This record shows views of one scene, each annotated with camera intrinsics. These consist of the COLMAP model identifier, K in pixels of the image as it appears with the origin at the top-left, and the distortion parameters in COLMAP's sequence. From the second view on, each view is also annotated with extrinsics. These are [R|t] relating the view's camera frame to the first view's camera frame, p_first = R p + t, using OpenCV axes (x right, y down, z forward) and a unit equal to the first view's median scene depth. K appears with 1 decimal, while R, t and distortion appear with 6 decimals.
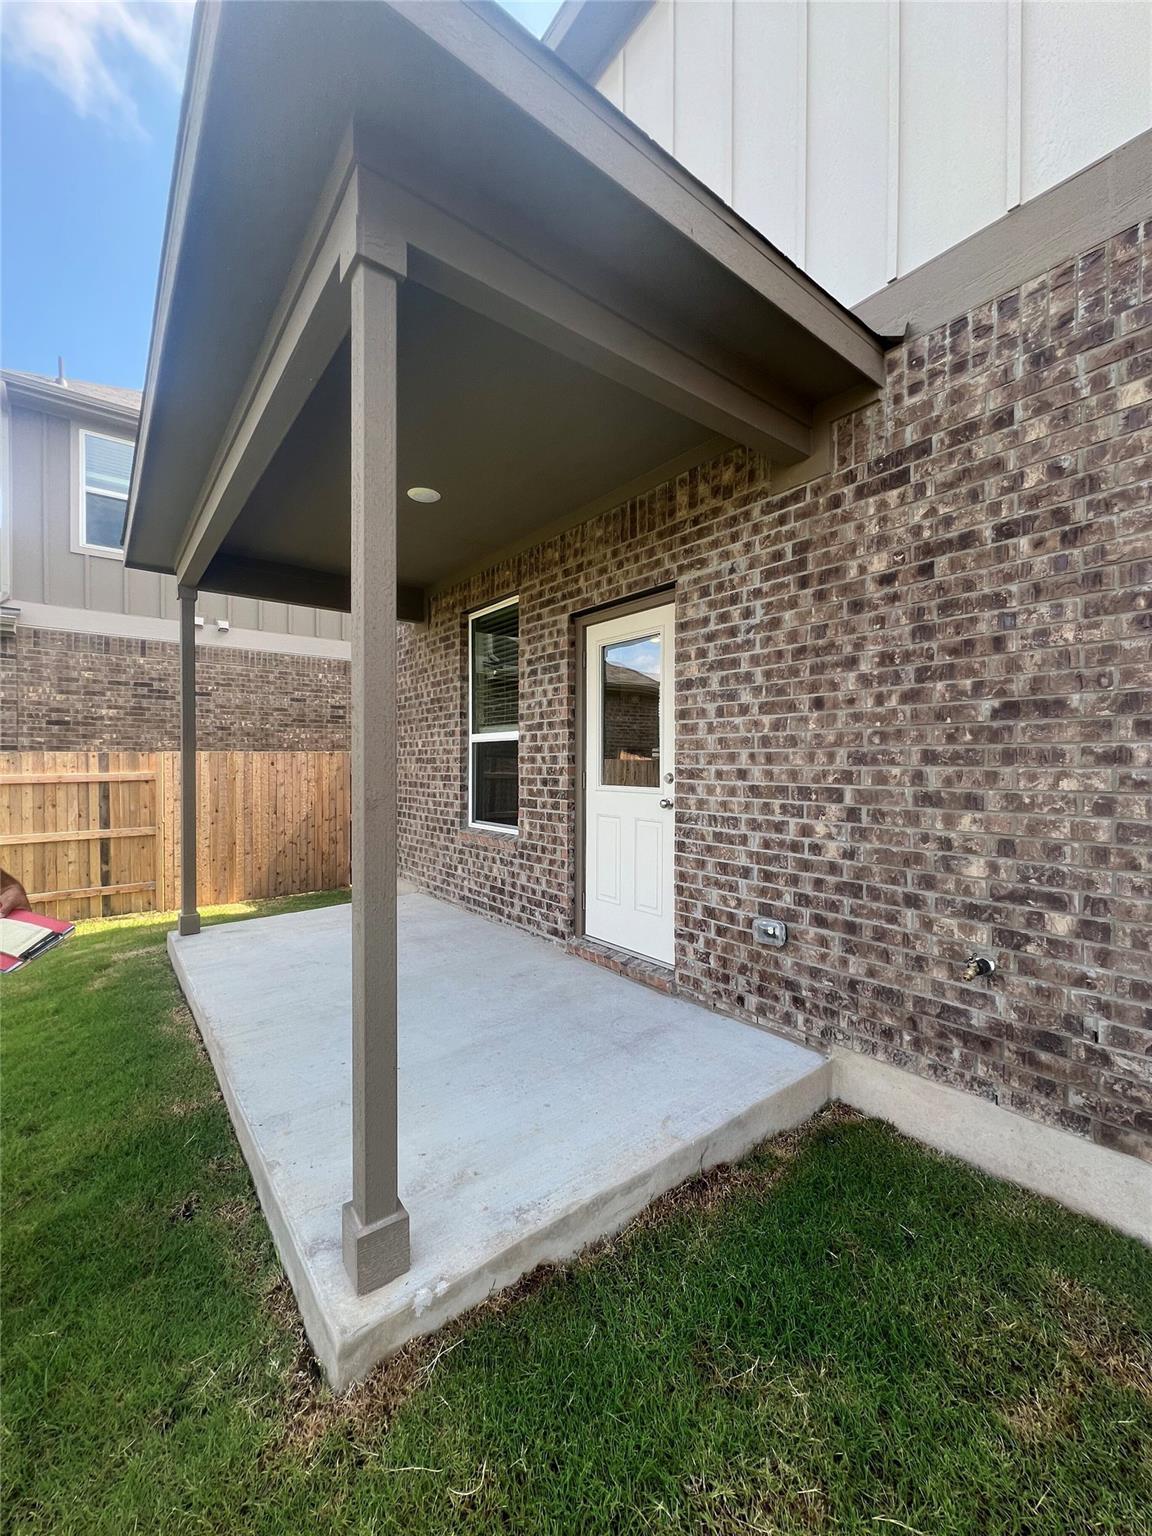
lens RADIAL K [[615.5, 0, 574.6], [0, 615.5, 767.5], [0, 0, 1]] dist [0.002484, 0.000123]
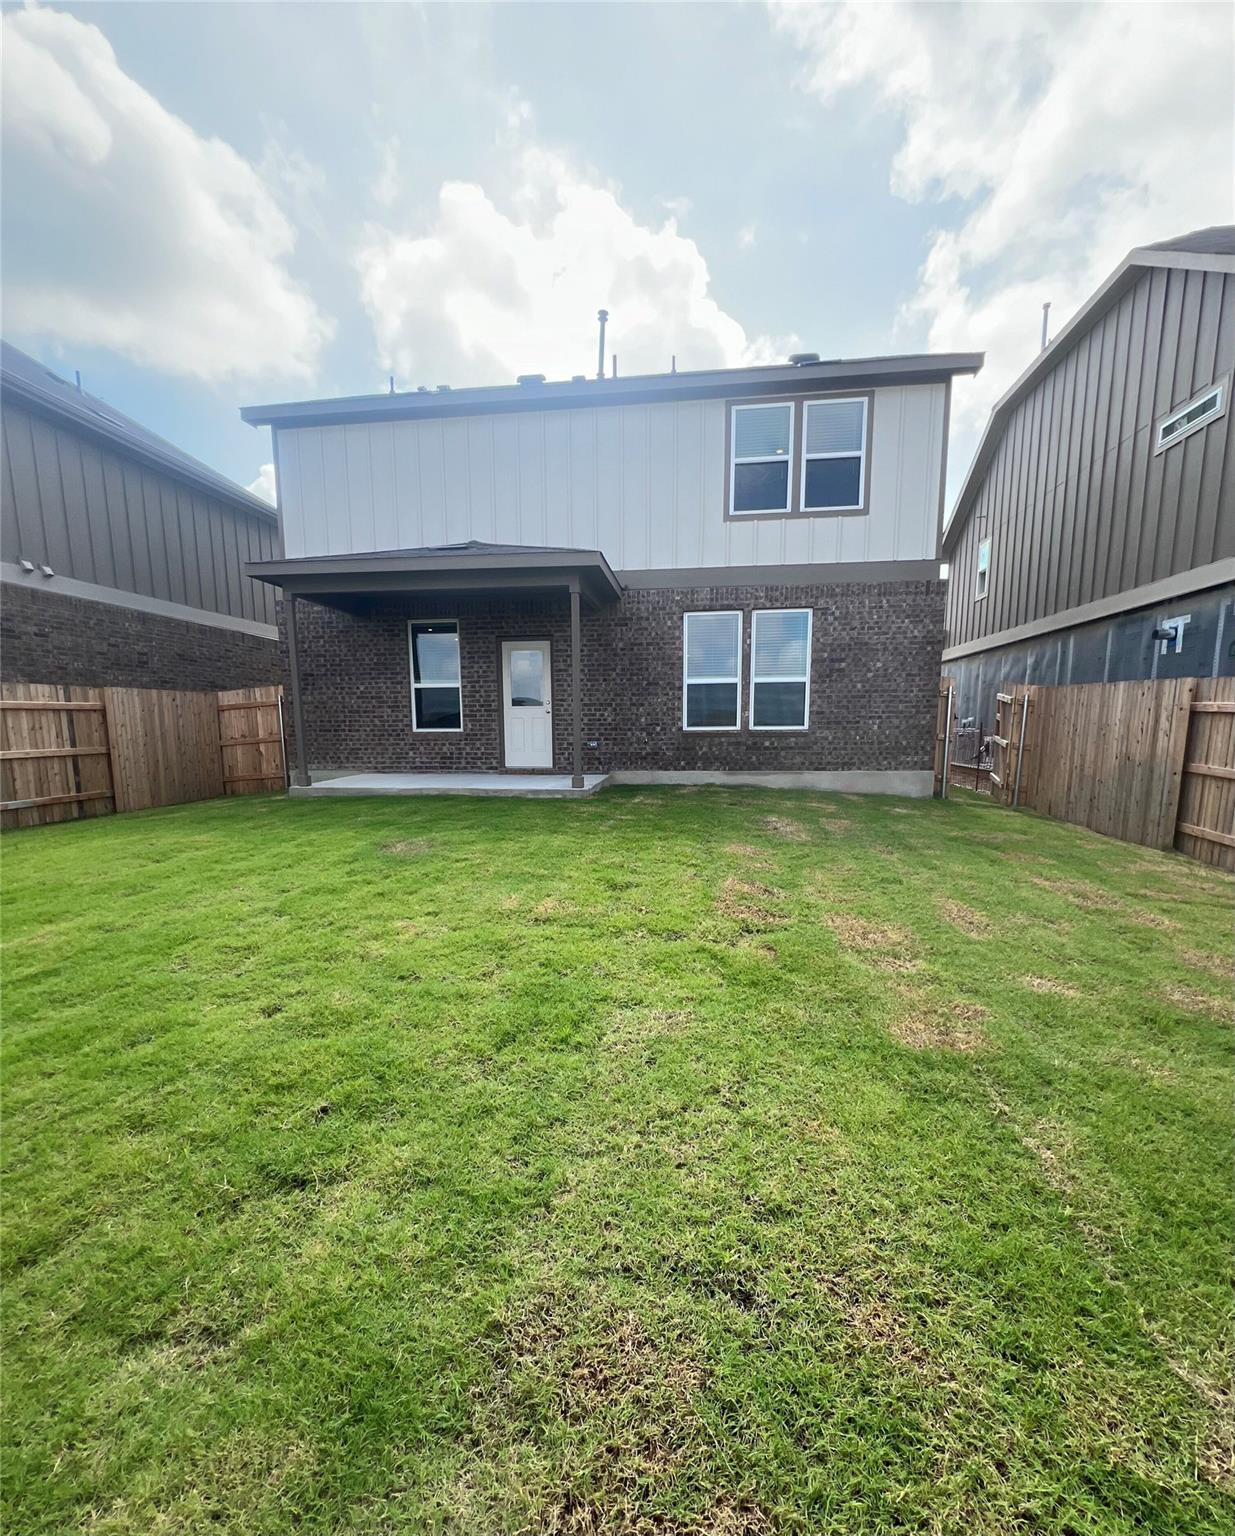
lens RADIAL K [[631.6, 0, 624.4], [0, 631.6, 813.0], [0, 0, 1]] dist [-0.001221, -0.000099]
pose [[0.710562, -0.101164, 0.696324, -1.413822], [0.010656, 0.991044, 0.133107, 0.116419], [-0.703553, -0.087161, 0.705277, -1.149832]]
